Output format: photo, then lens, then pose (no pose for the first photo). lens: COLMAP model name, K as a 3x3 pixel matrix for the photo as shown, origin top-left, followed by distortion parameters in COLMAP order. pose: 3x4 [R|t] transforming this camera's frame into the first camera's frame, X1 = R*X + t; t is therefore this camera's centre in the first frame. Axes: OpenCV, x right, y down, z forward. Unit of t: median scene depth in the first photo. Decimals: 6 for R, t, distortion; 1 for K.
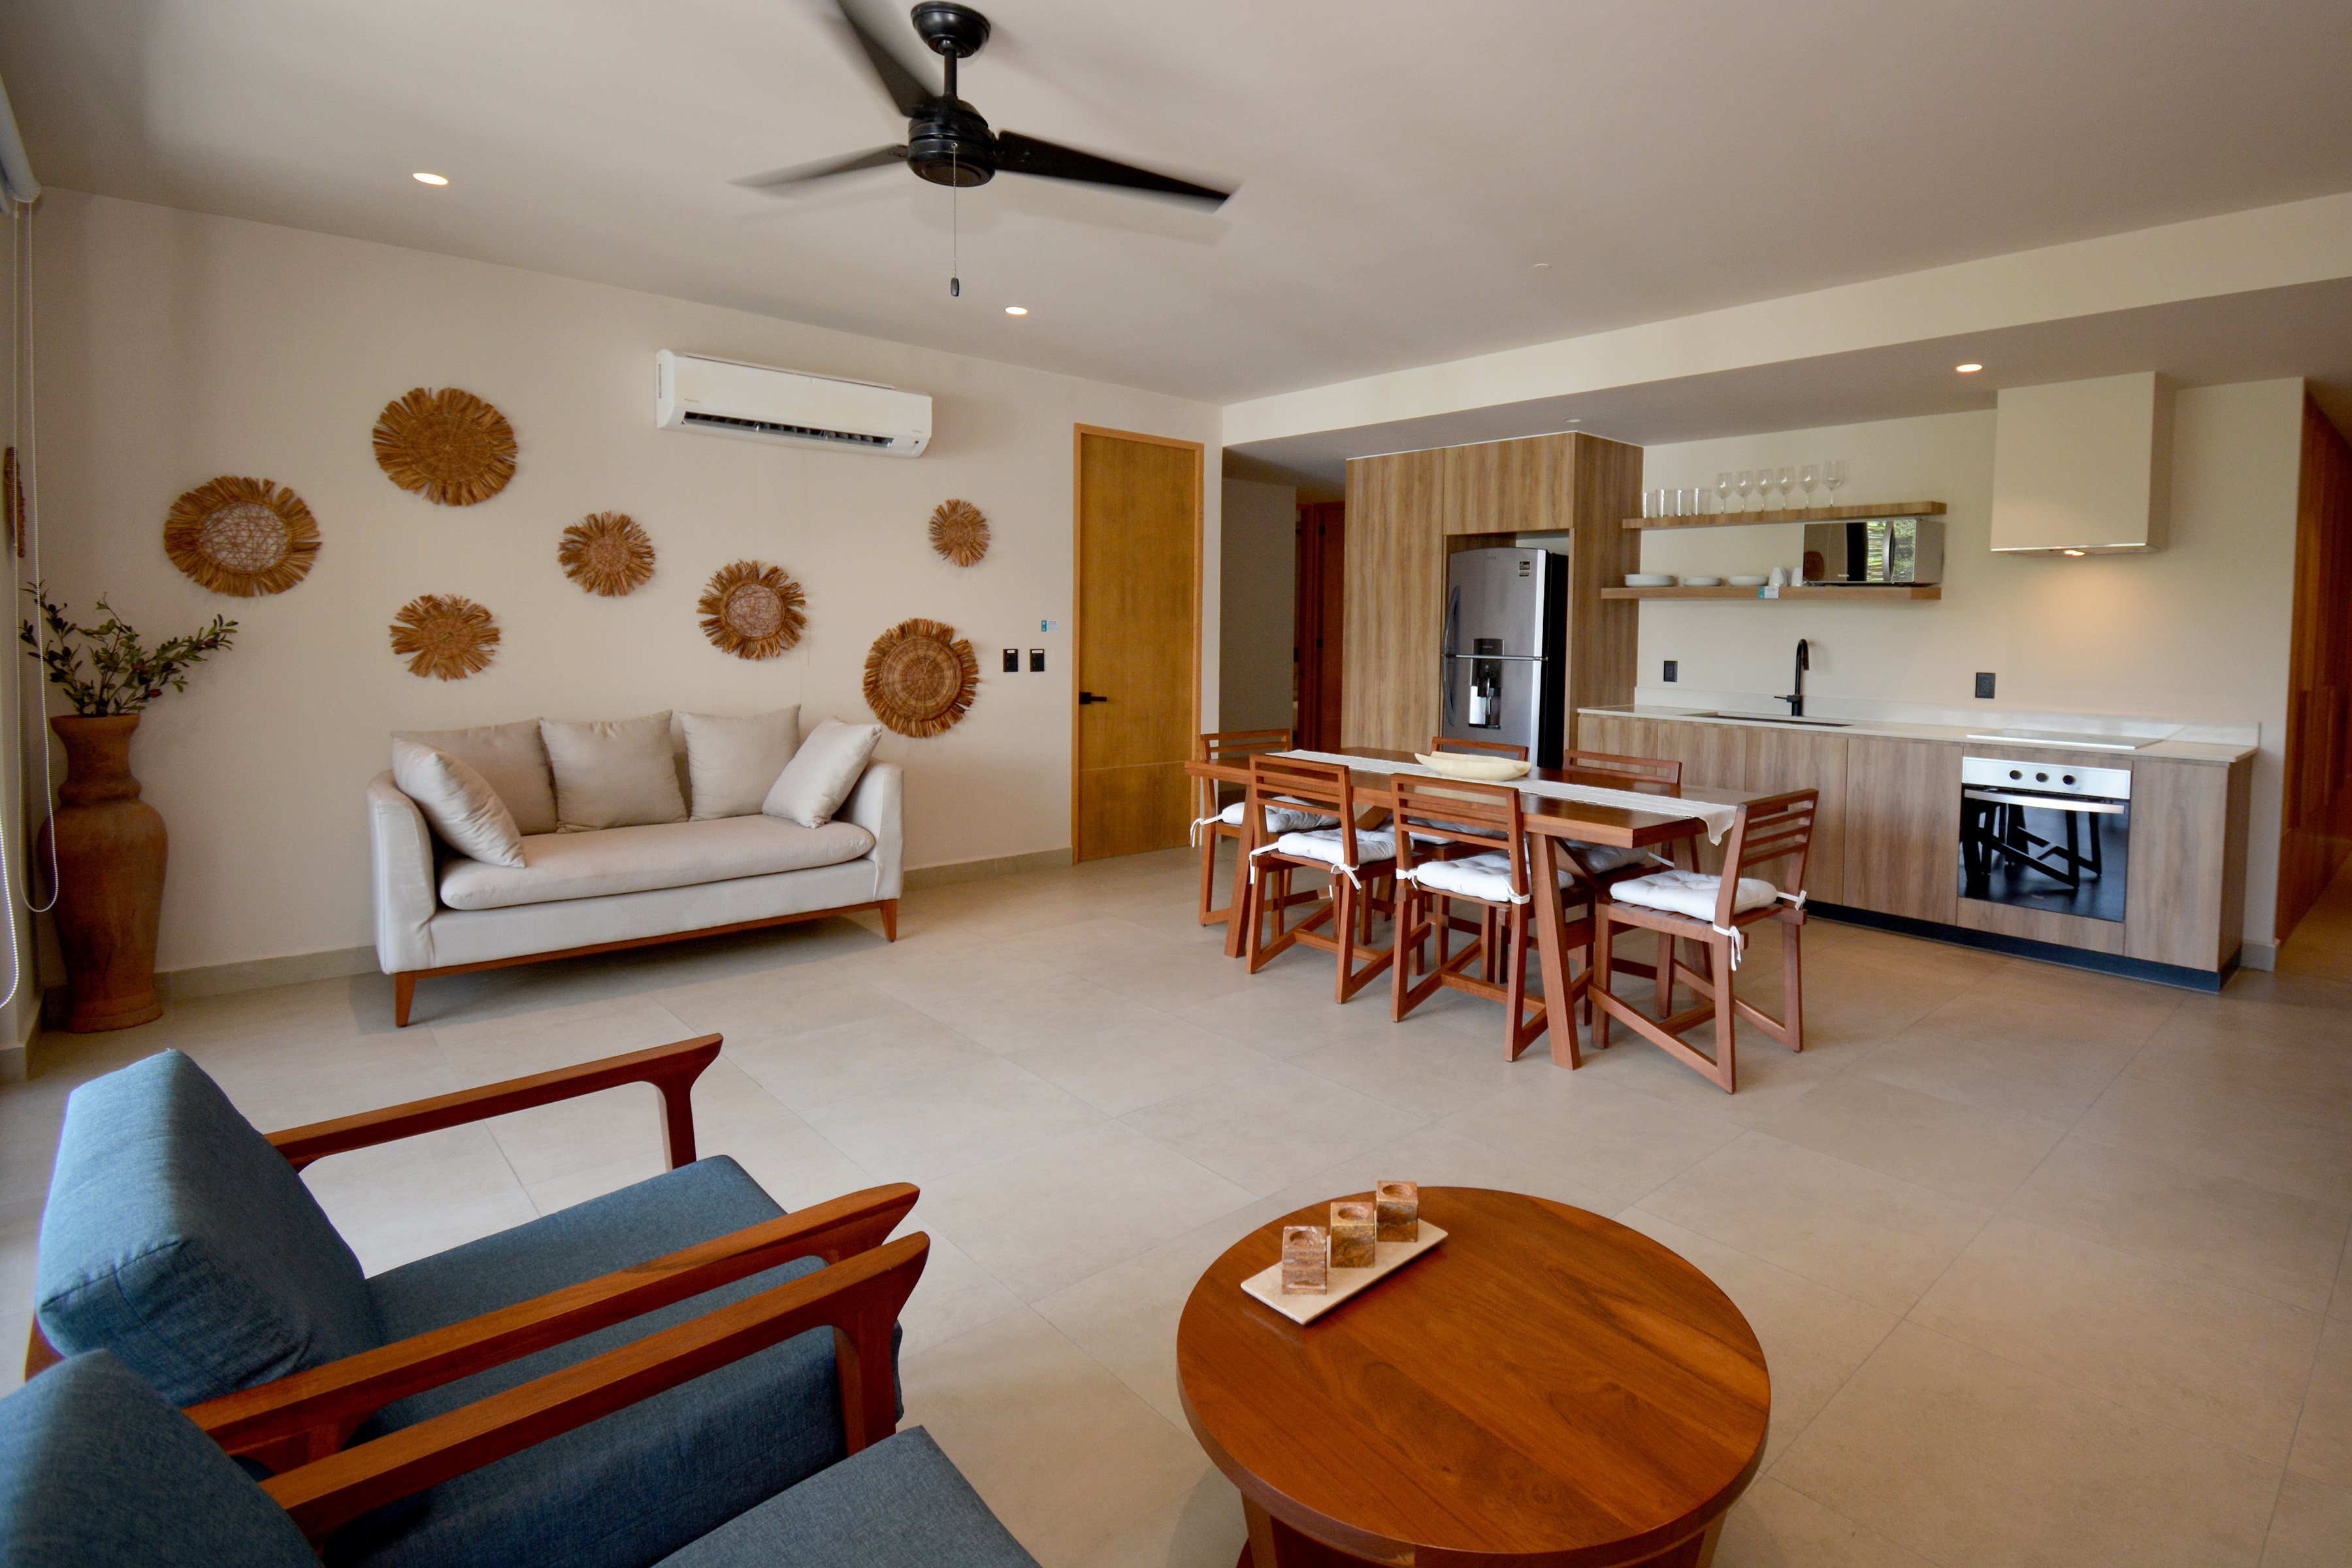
lens RADIAL K [[1131.6, 0, 1365.6], [0, 1131.6, 692.0], [0, 0, 1]] dist [0.008452, -0.018068]
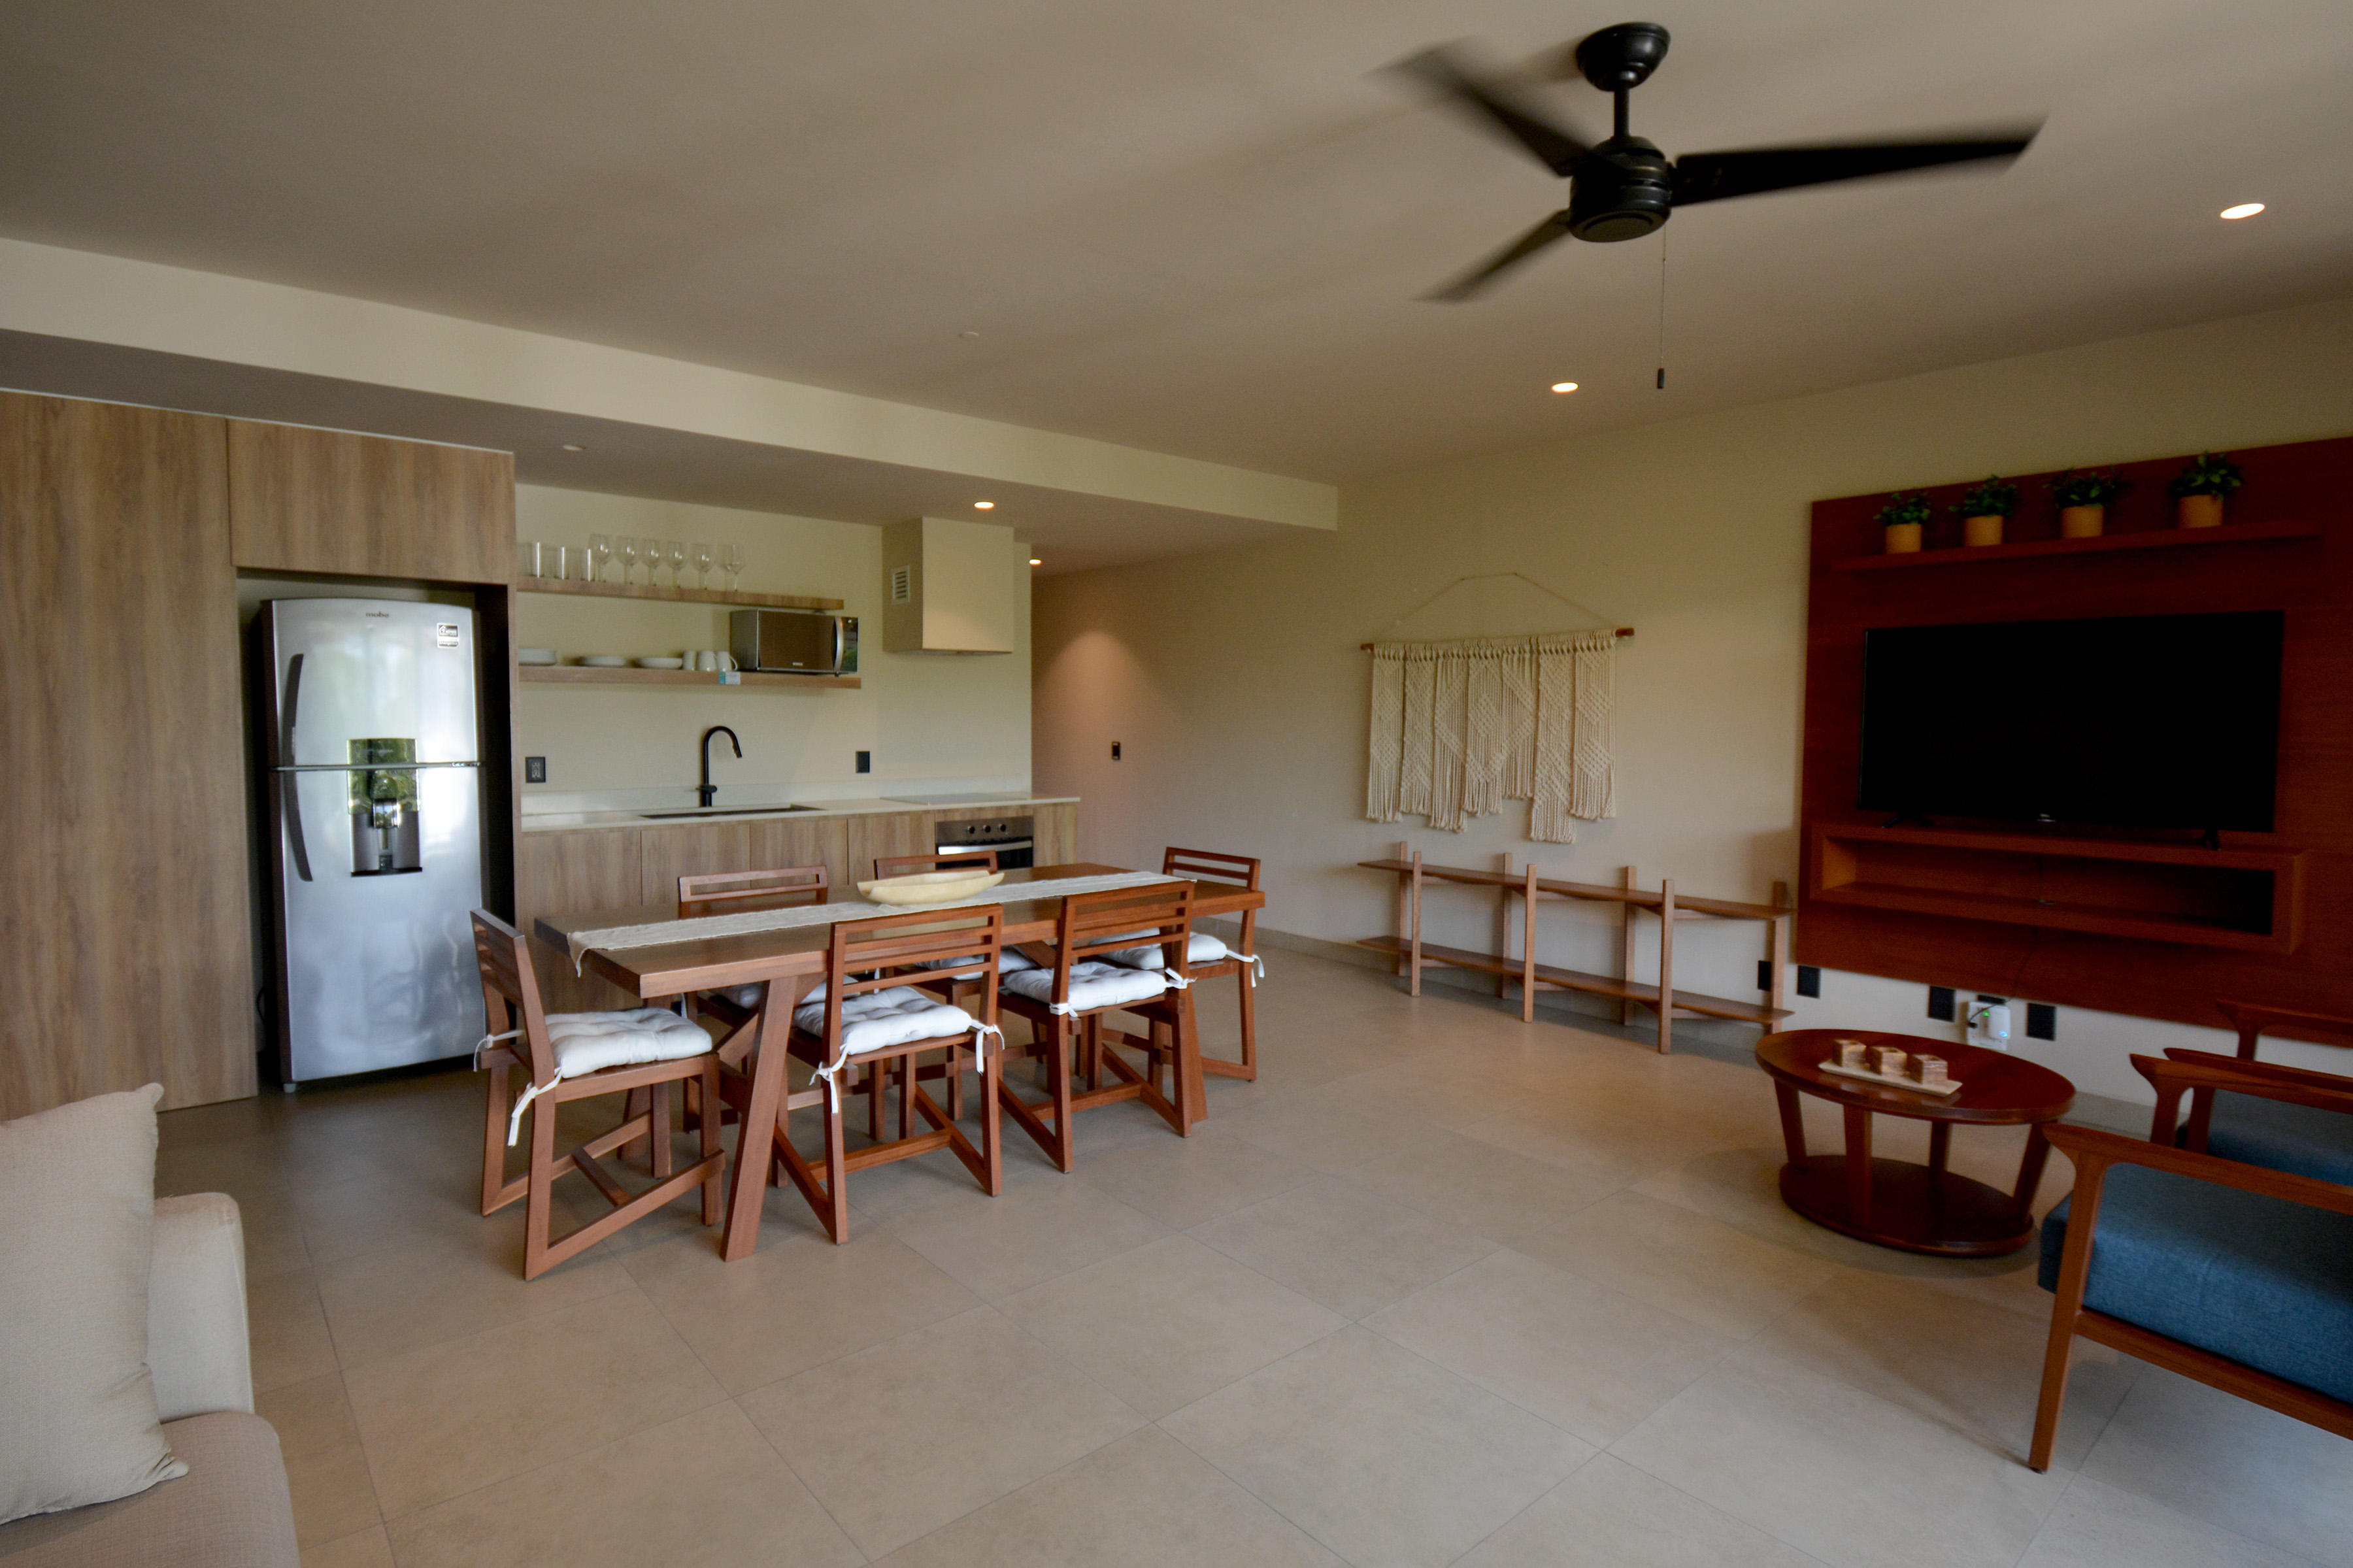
lens RADIAL K [[1158.6, 0, 1148.7], [0, 1158.6, 780.0], [0, 0, 1]] dist [0.010193, -0.017718]
pose [[0.108300, -0.075805, 0.991224, -0.628219], [0.051417, 0.996181, 0.070567, -0.058676], [-0.992788, 0.043323, 0.111785, 0.599157]]
